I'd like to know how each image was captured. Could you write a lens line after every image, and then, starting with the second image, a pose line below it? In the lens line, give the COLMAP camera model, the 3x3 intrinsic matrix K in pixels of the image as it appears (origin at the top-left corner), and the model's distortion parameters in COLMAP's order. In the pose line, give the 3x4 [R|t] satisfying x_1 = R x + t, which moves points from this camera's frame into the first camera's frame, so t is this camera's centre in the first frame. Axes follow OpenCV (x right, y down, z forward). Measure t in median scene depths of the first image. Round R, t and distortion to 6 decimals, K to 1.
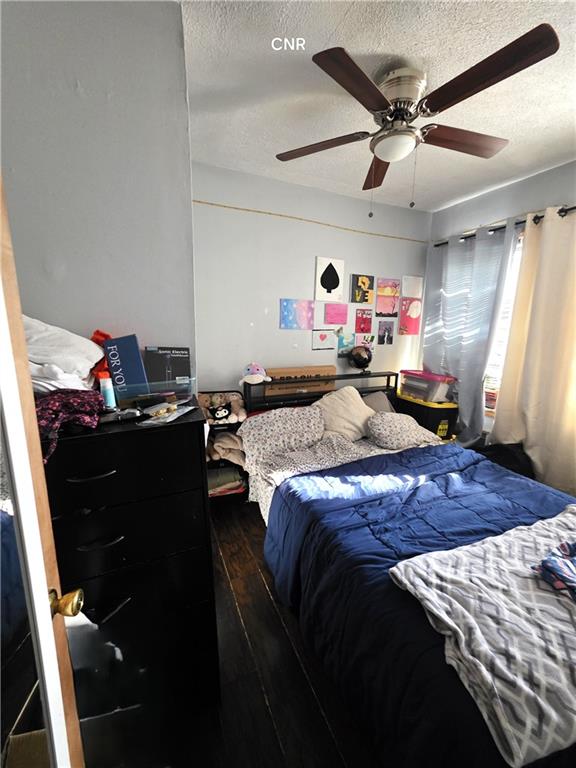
lens RADIAL K [[307.0, 0, 289.7], [0, 307.0, 379.9], [0, 0, 1]] dist [0.002129, -0.000141]
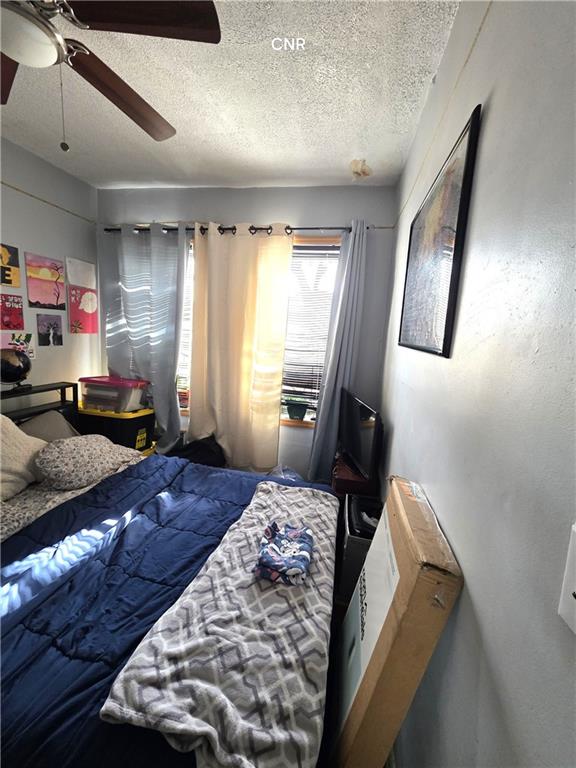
lens RADIAL K [[307.0, 0, 290.5], [0, 307.0, 381.1], [0, 0, 1]] dist [0.002129, -0.000141]
pose [[0.581823, -0.104130, 0.806622, 0.050637], [0.094280, 0.993719, 0.060278, -0.027199], [-0.807832, 0.040977, 0.587986, 0.127753]]
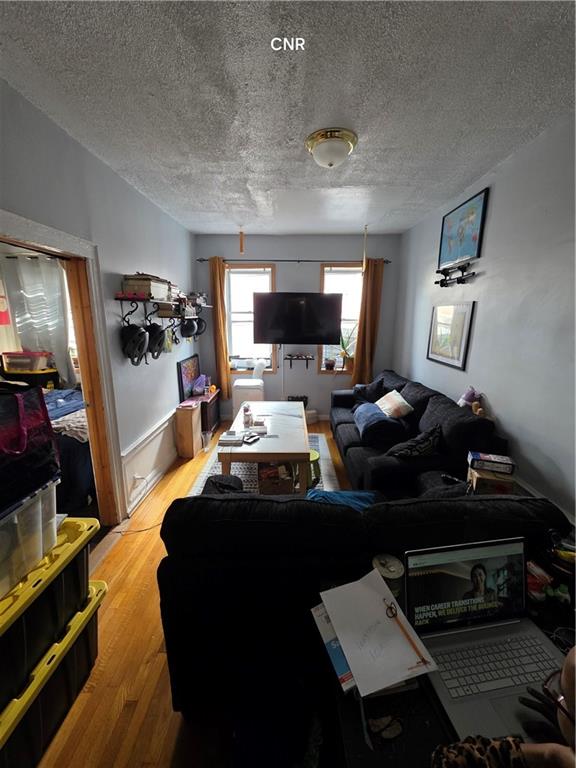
lens RADIAL K [[307.0, 0, 290.4], [0, 307.0, 383.8], [0, 0, 1]] dist [0.002129, -0.000141]
pose [[0.416061, -0.208586, 0.885090, -0.405439], [0.158597, 0.975063, 0.155237, 0.114533], [-0.895399, 0.075785, 0.438767, -0.849176]]
